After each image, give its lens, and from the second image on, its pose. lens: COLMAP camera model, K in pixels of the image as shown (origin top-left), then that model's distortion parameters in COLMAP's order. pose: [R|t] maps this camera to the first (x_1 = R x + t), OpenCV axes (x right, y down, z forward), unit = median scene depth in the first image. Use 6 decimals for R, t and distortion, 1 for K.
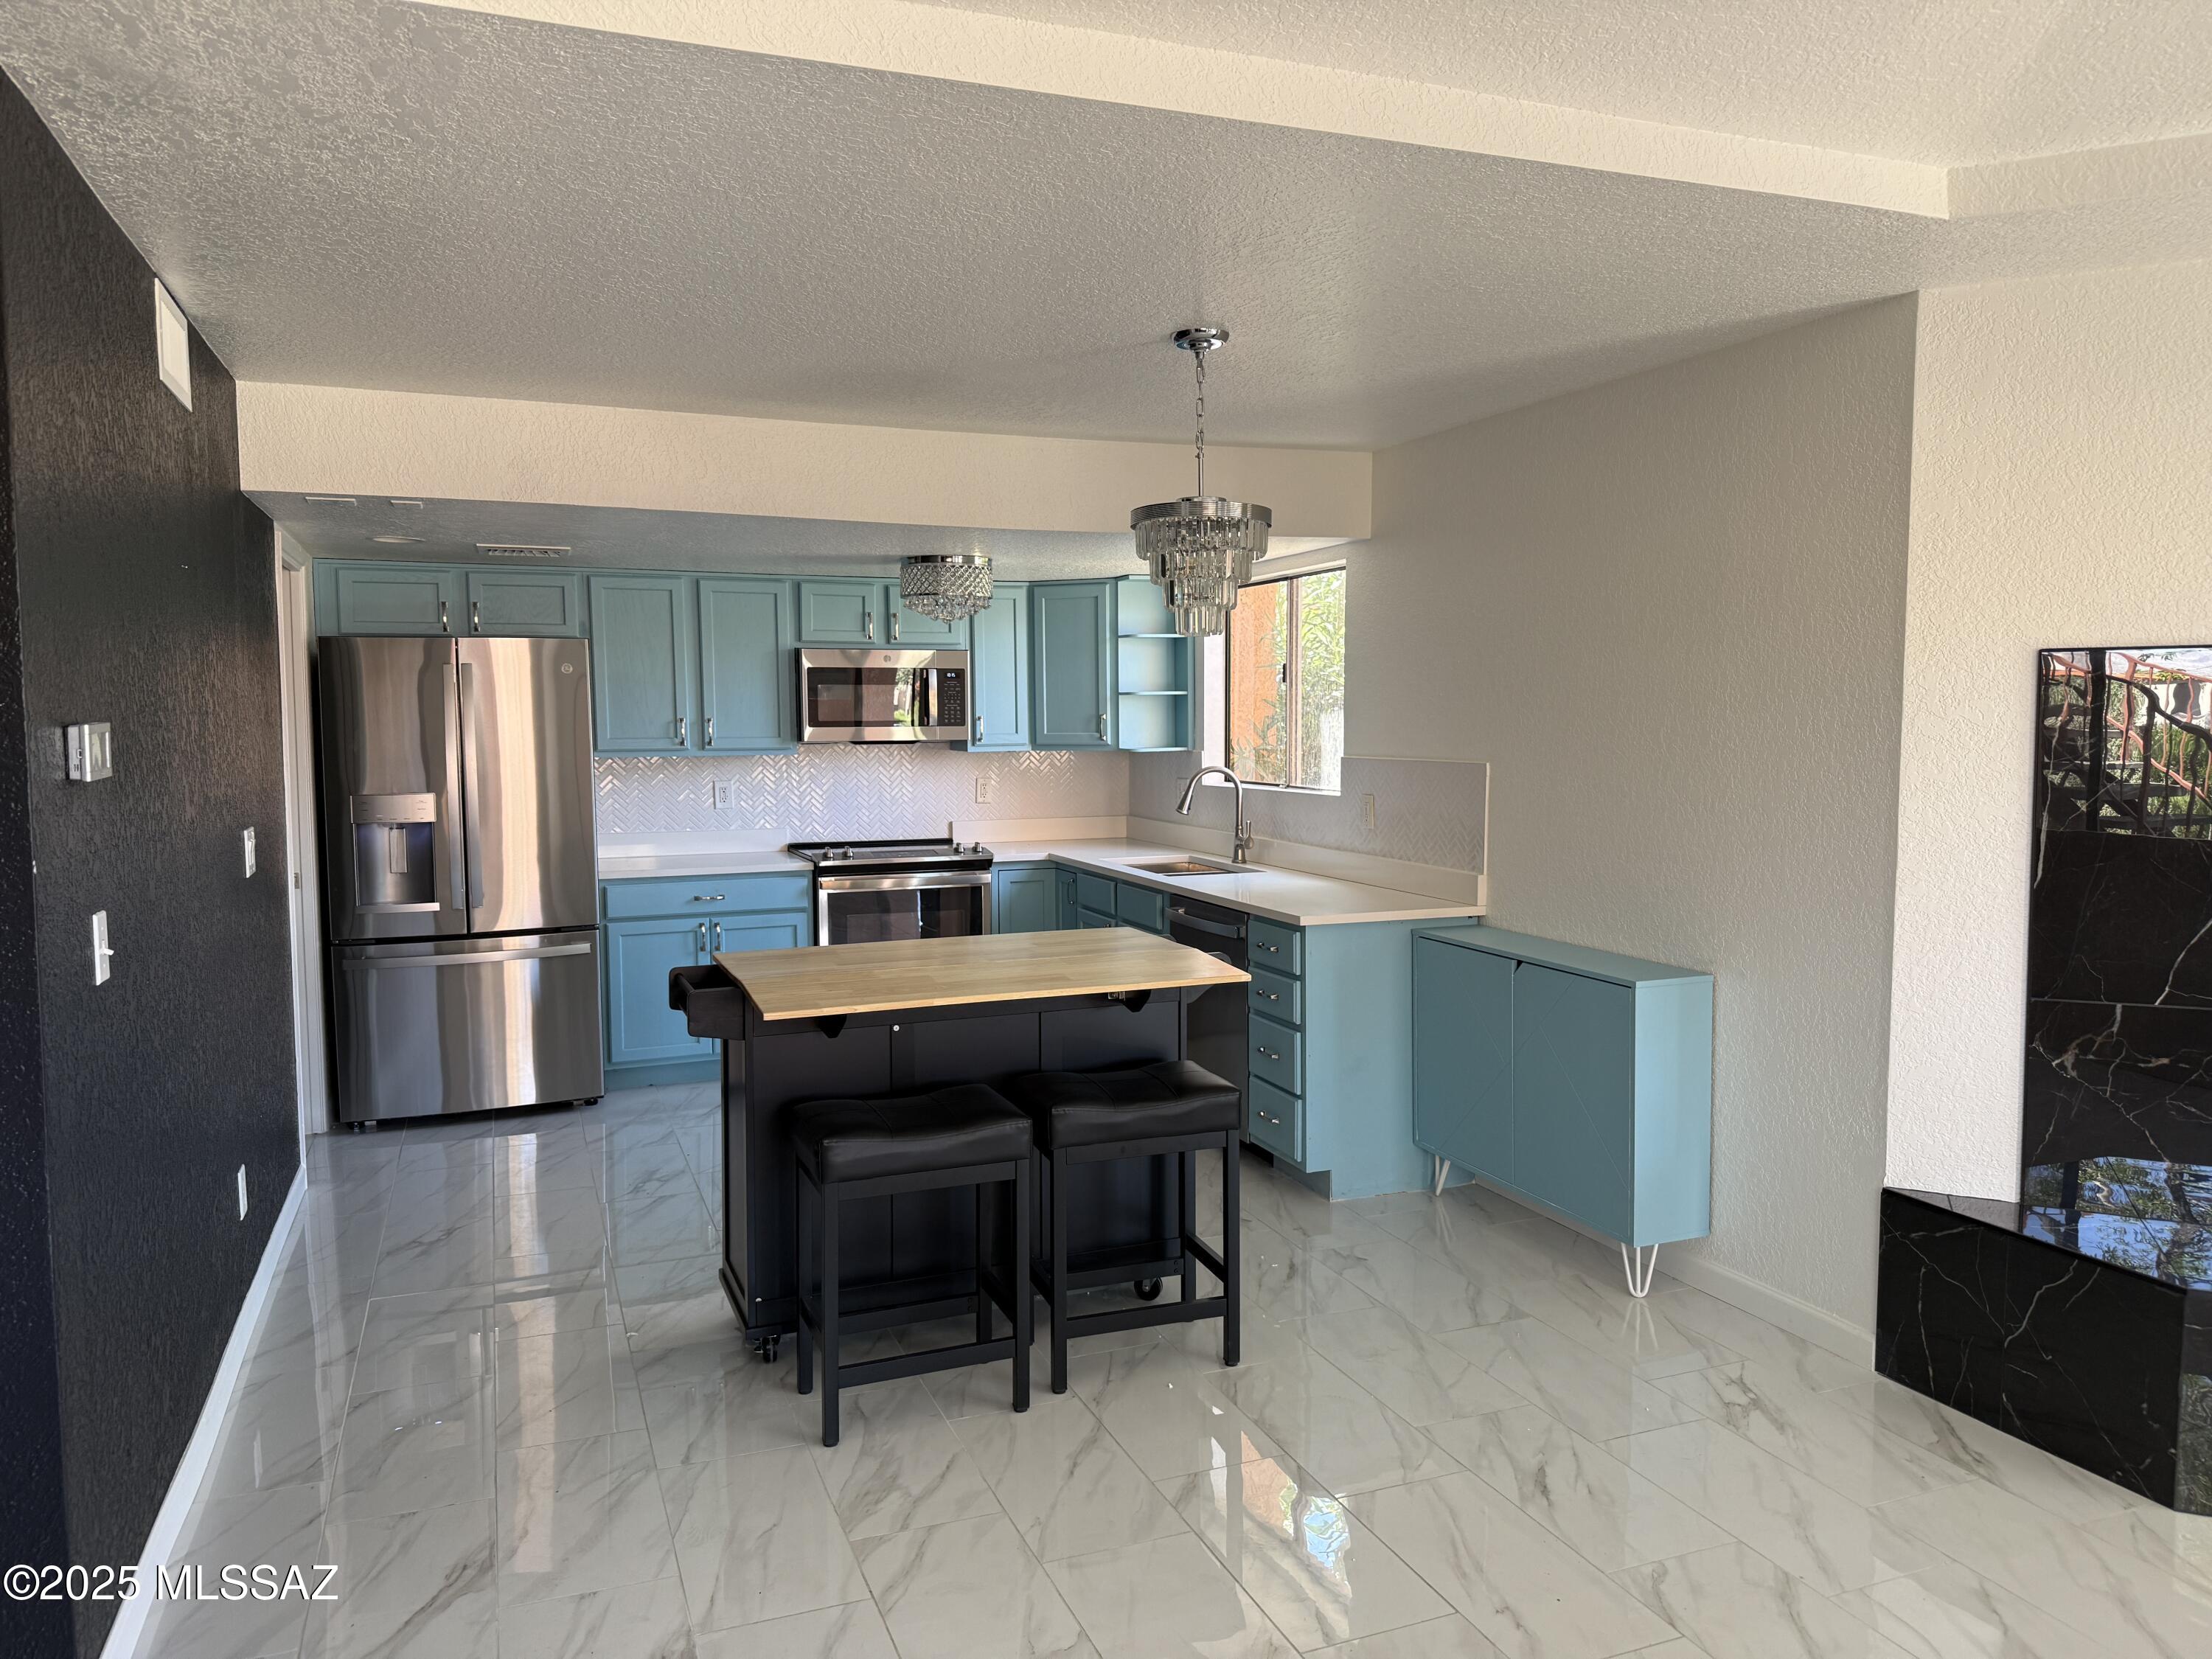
lens RADIAL K [[1557.2, 0, 1090.2], [0, 1557.2, 821.1], [0, 0, 1]] dist [0.046696, -0.028853]
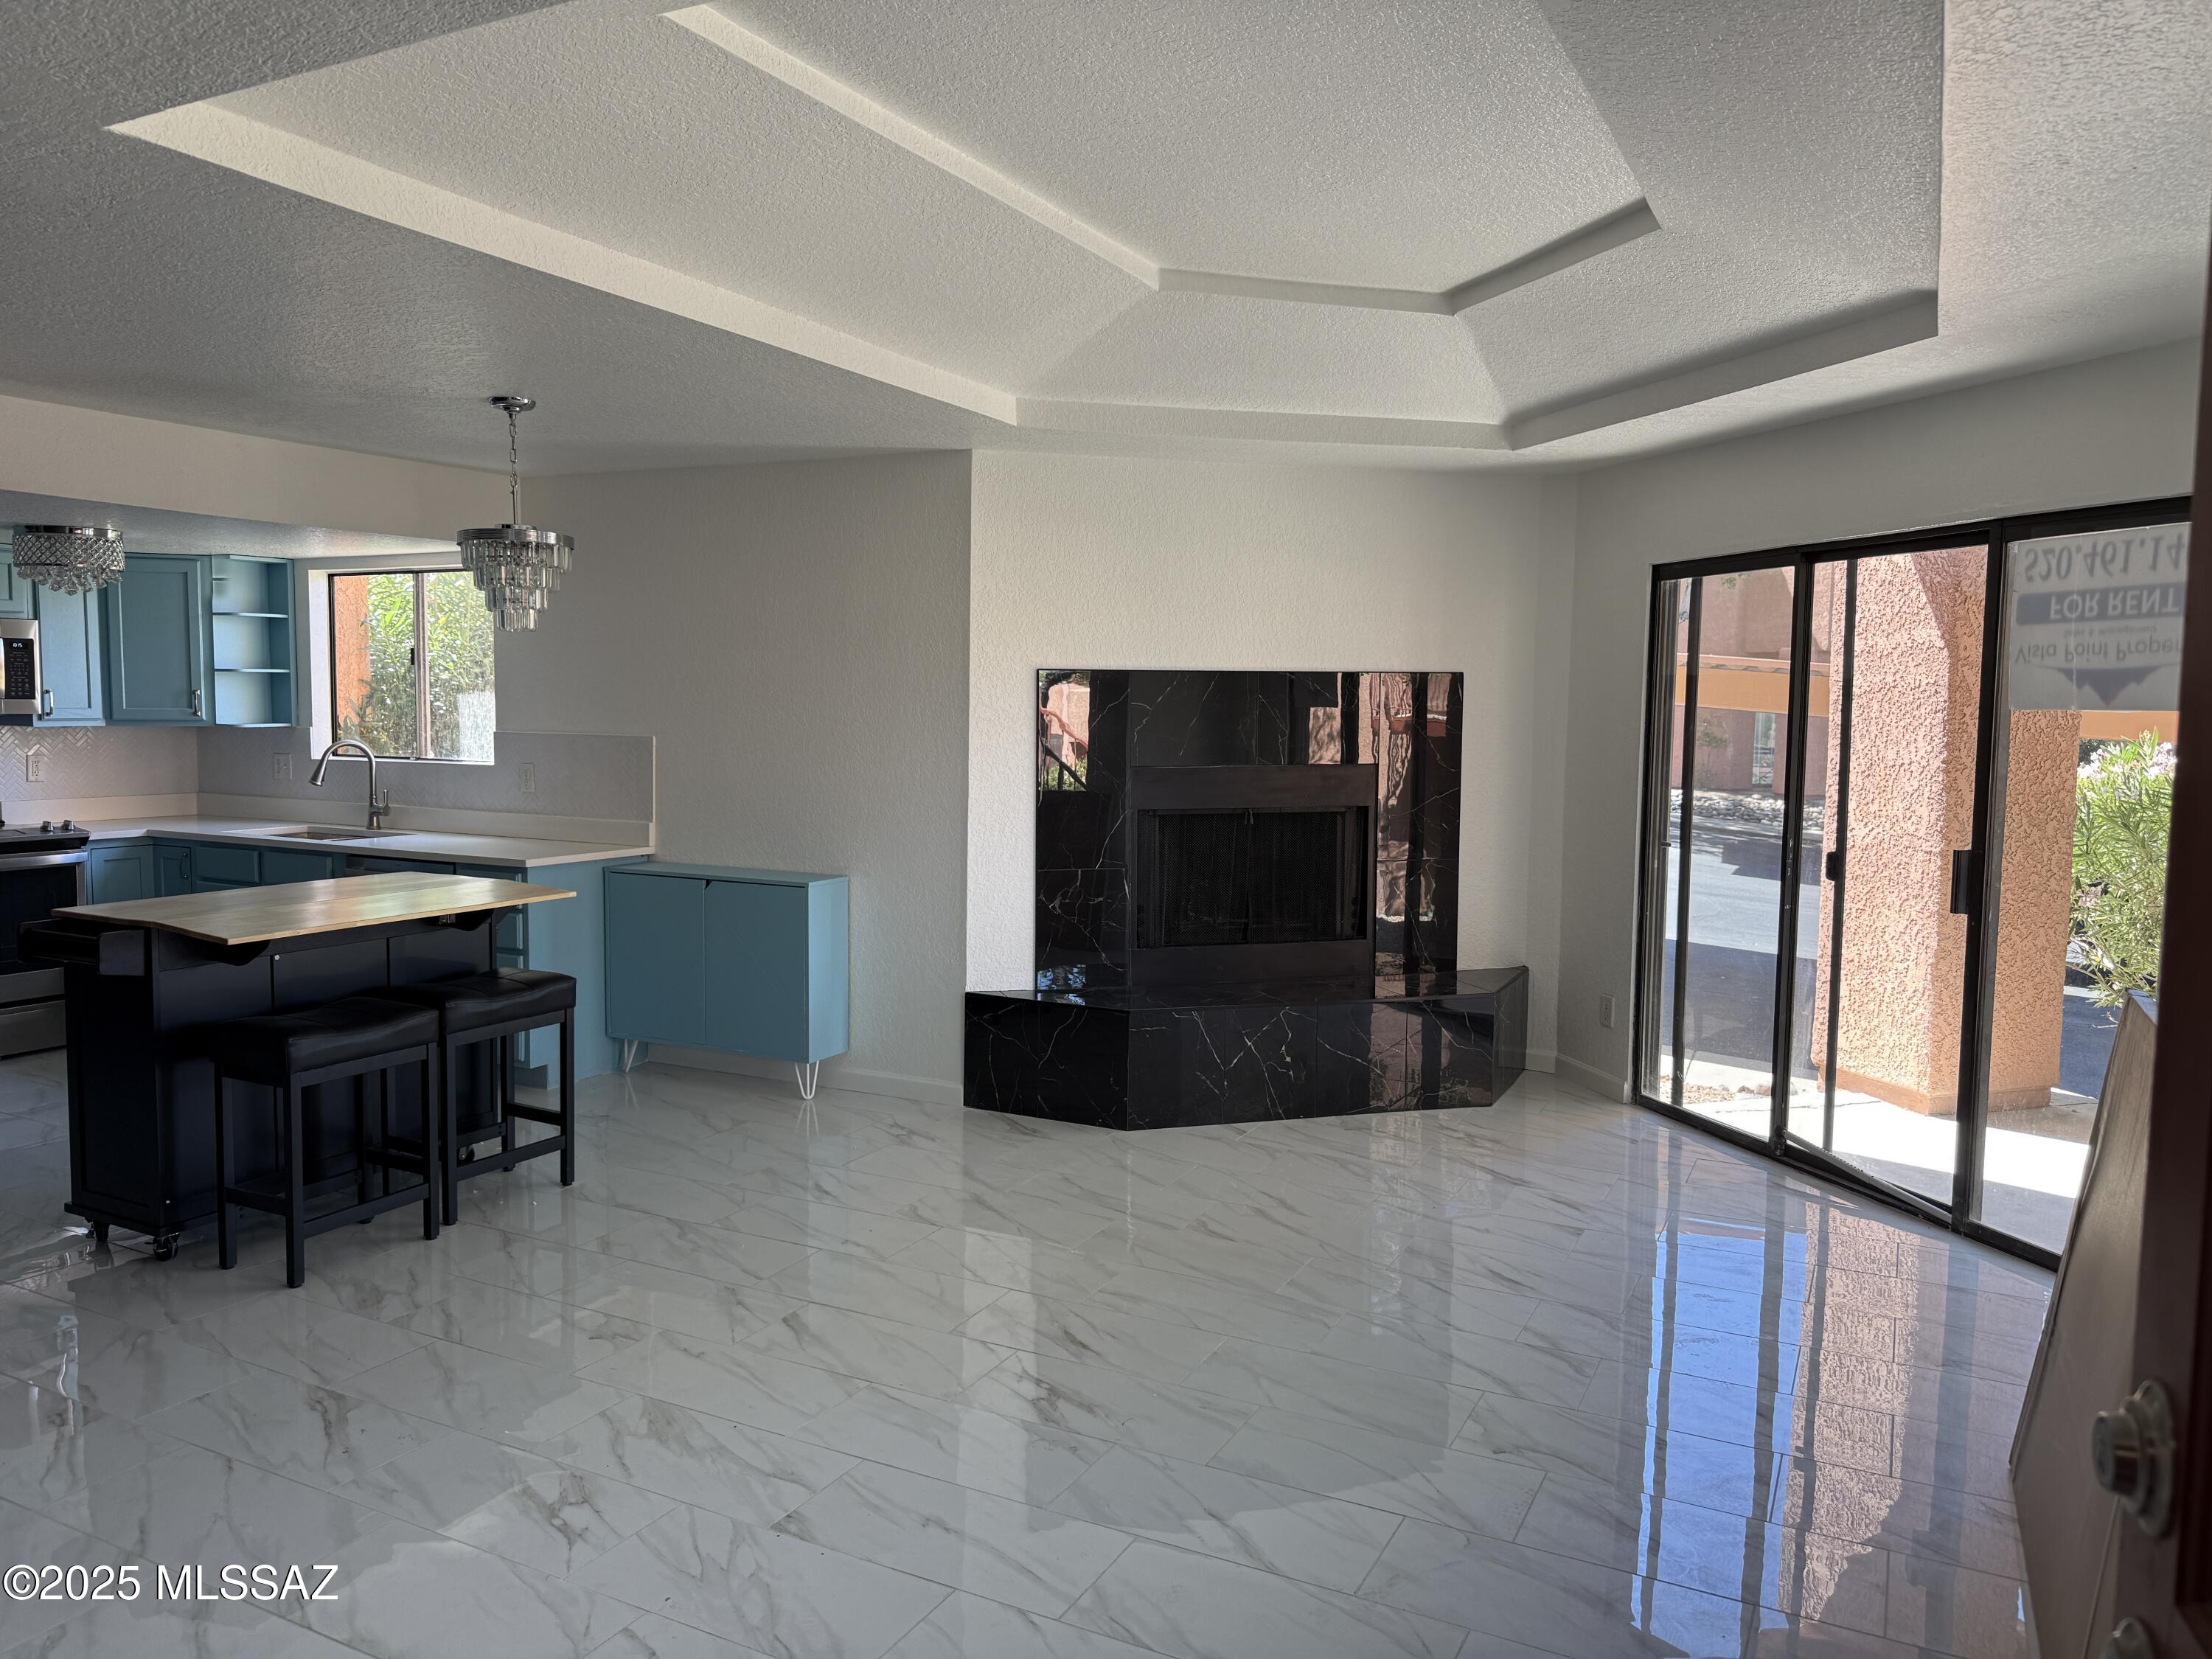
lens RADIAL K [[1557.2, 0, 1103.6], [0, 1557.2, 833.4], [0, 0, 1]] dist [0.046696, -0.028853]
pose [[0.749271, -0.039706, 0.661072, -0.399487], [0.029187, 0.999211, 0.026934, 0.024096], [-0.661620, -0.000887, 0.749839, -0.272707]]
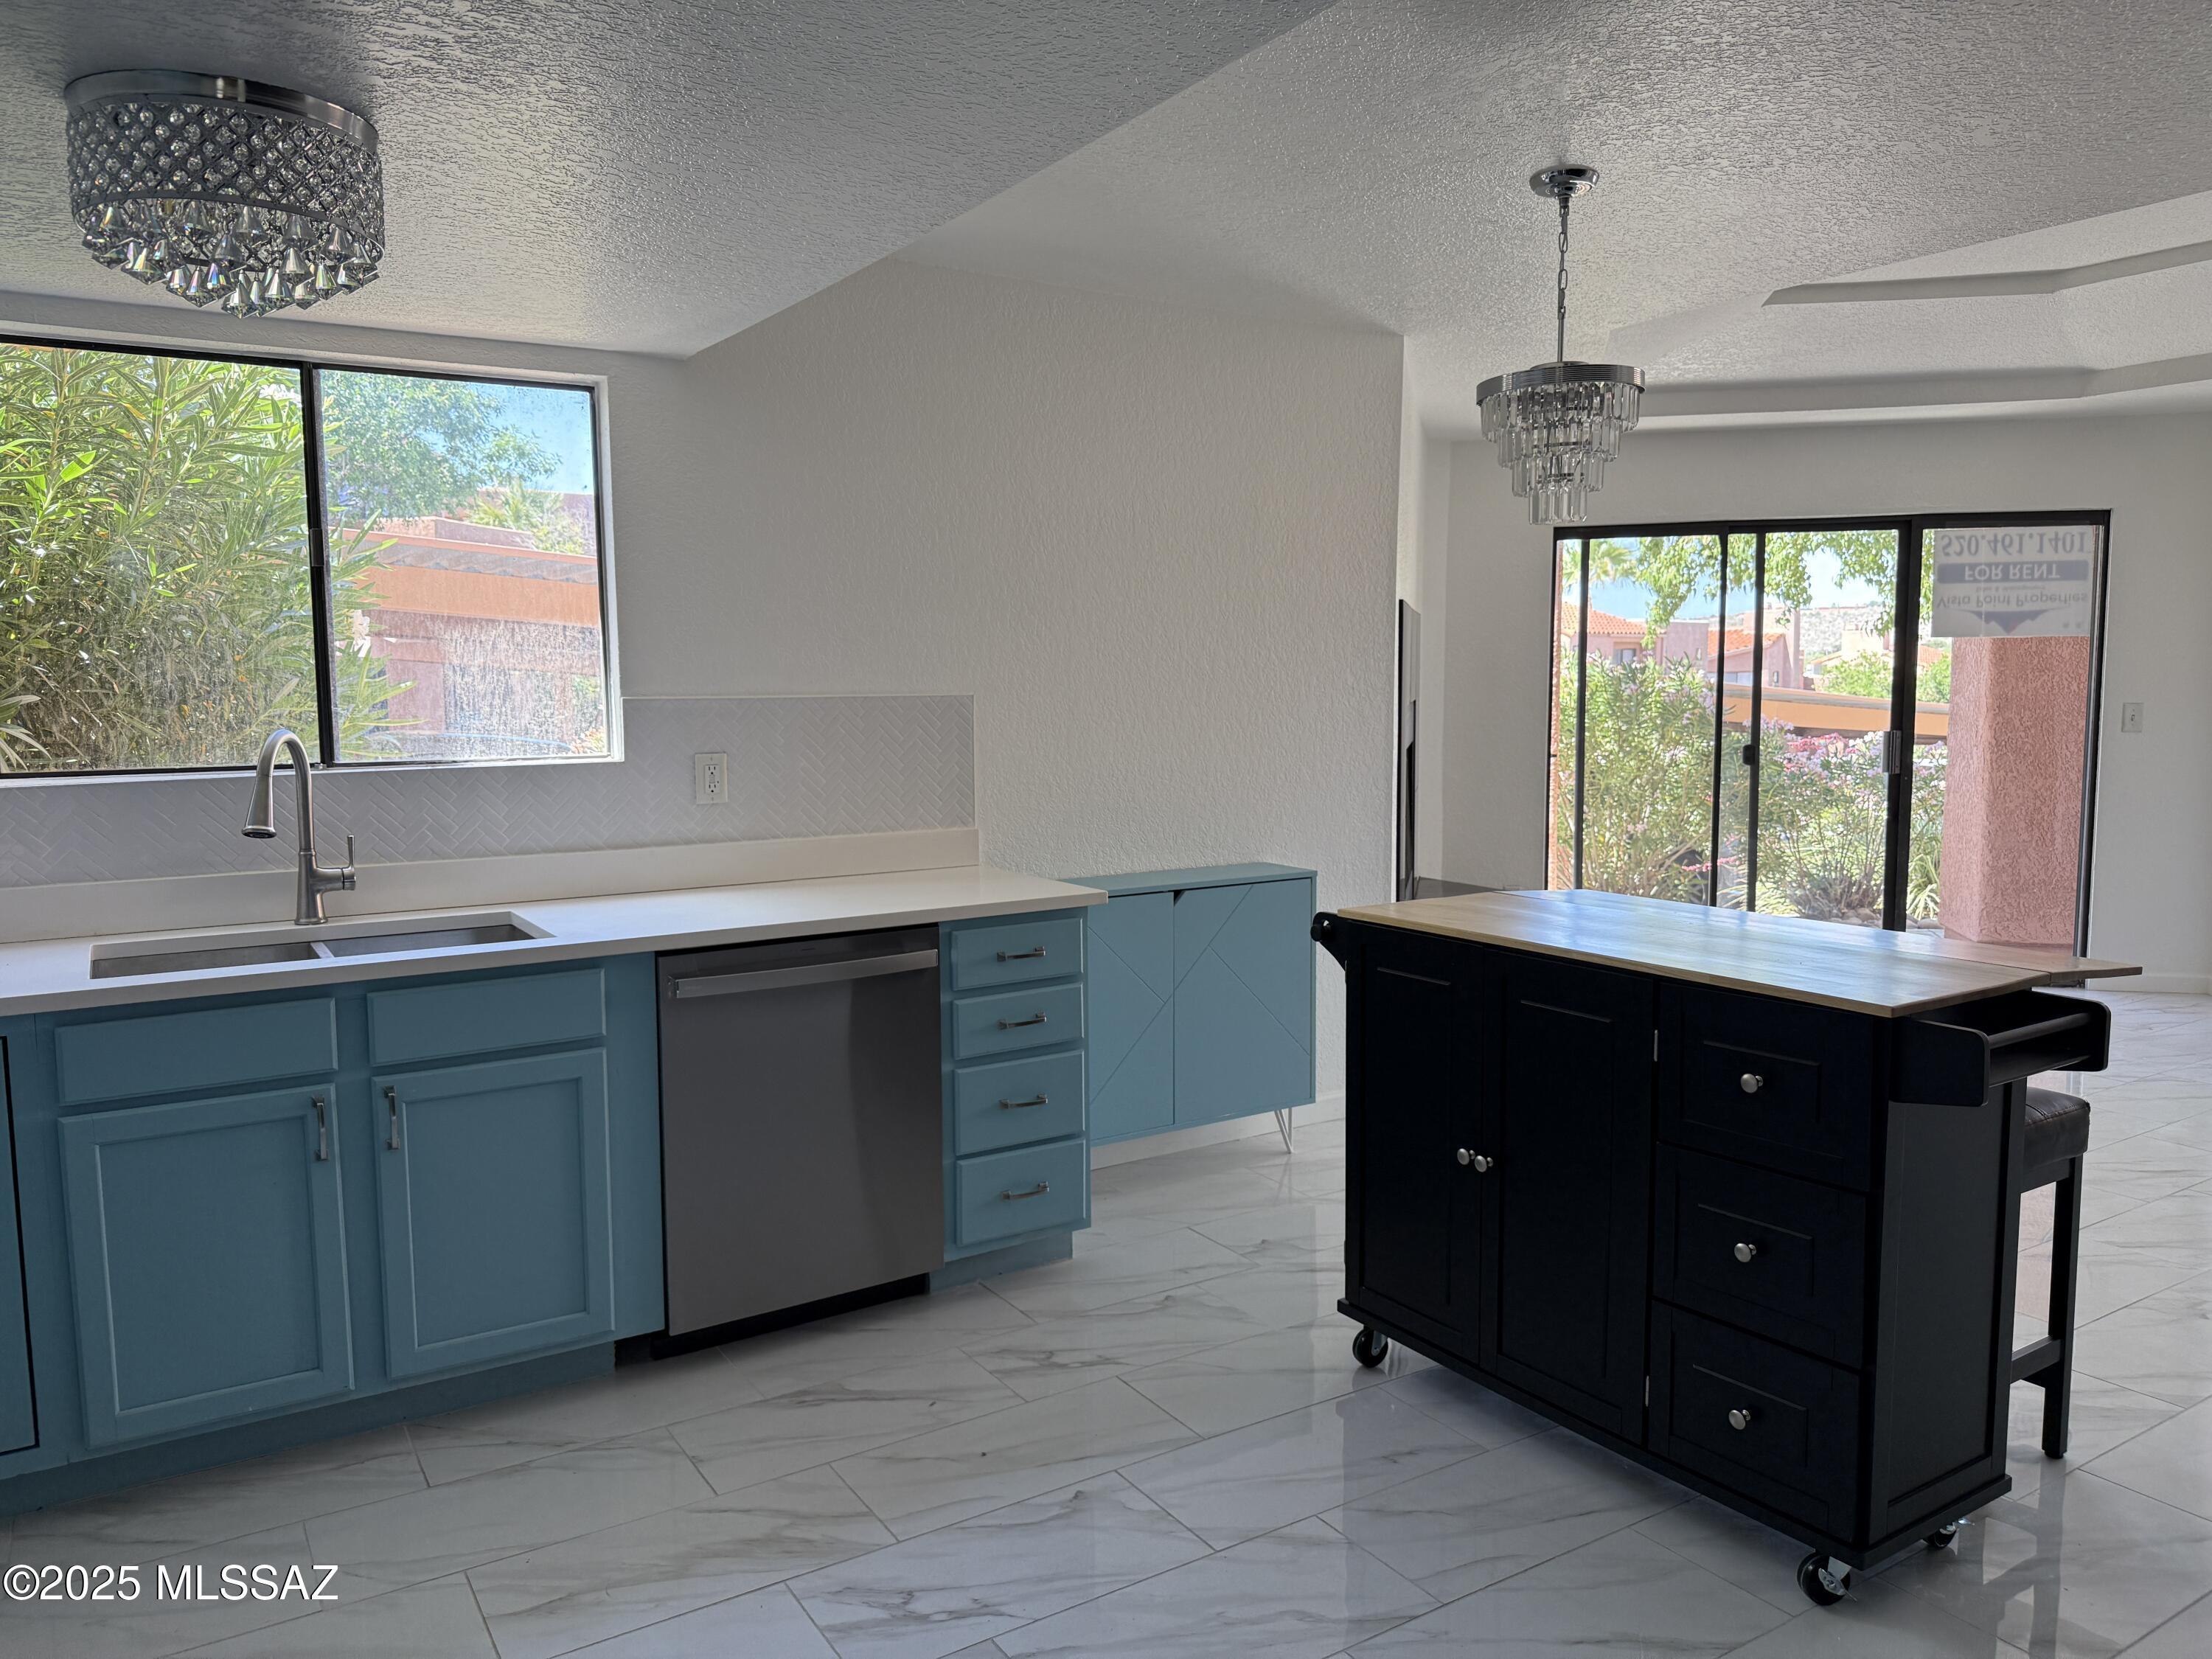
lens RADIAL K [[1557.2, 0, 1042.1], [0, 1557.2, 836.3], [0, 0, 1]] dist [0.046696, -0.028853]
pose [[-0.185245, -0.095437, 0.978047, -0.706780], [0.076707, 0.990832, 0.111213, -0.062931], [-0.979694, 0.095625, -0.176226, 1.361837]]
